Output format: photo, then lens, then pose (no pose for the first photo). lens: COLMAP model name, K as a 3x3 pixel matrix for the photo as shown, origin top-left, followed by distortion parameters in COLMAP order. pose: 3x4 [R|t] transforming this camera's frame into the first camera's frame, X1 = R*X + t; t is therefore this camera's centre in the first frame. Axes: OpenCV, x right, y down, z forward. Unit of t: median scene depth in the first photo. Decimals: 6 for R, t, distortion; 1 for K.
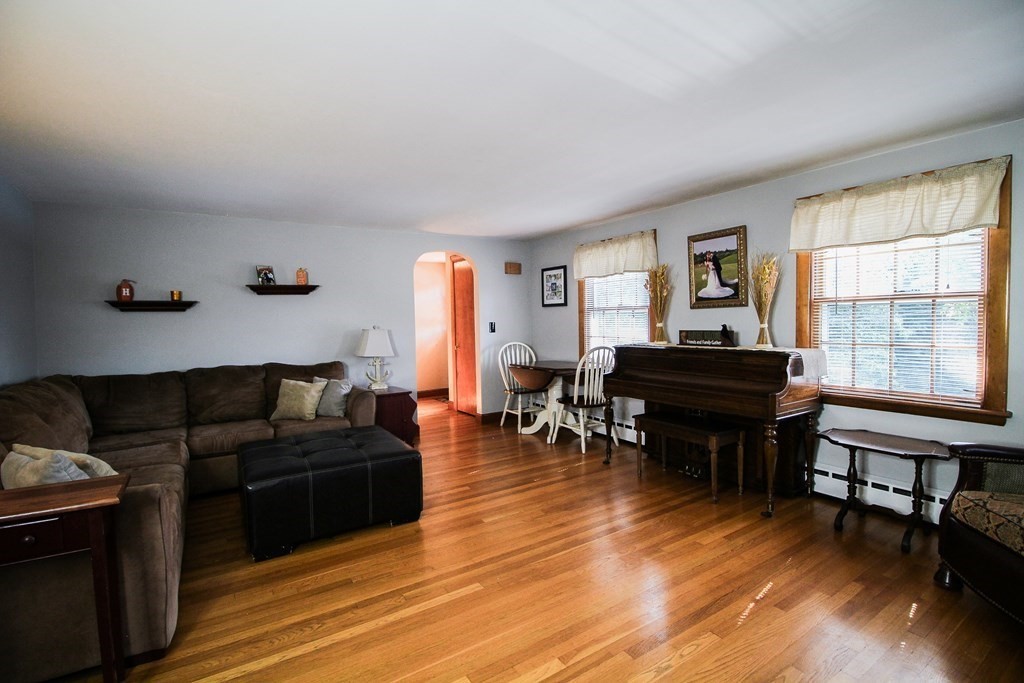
lens RADIAL K [[475.2, 0, 519.1], [0, 475.2, 338.8], [0, 0, 1]] dist [0.002117, -0.013688]
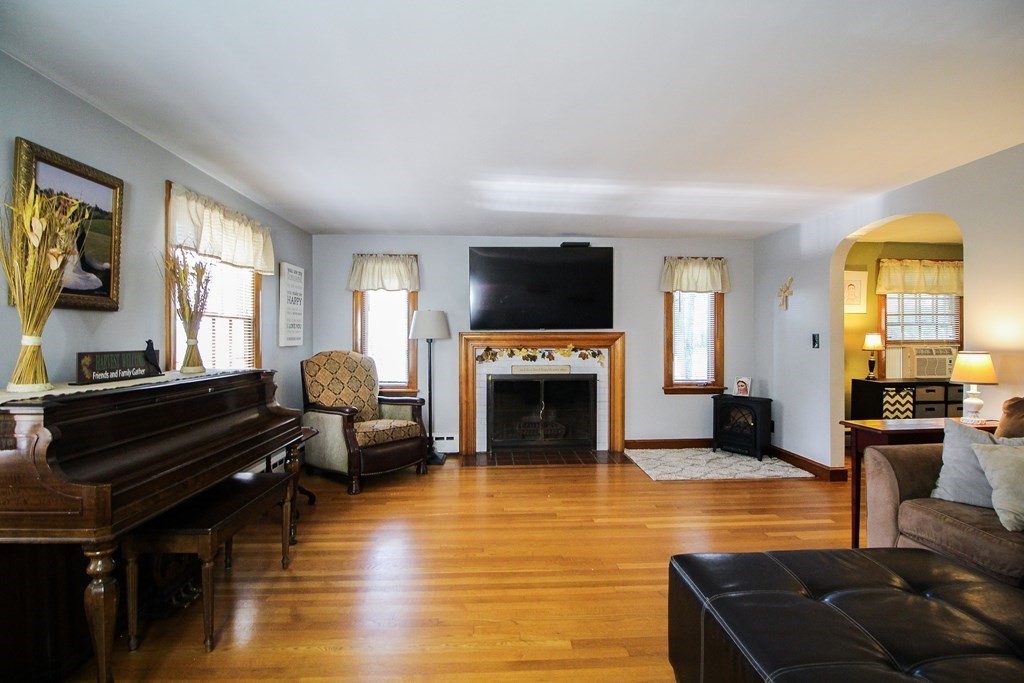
lens RADIAL K [[475.2, 0, 519.1], [0, 475.2, 338.8], [0, 0, 1]] dist [0.002117, -0.013688]
pose [[-0.868721, 0.019246, 0.494928, -0.269436], [0.035694, 0.999079, 0.023803, -0.028733], [-0.494015, 0.038344, -0.868608, 1.263870]]
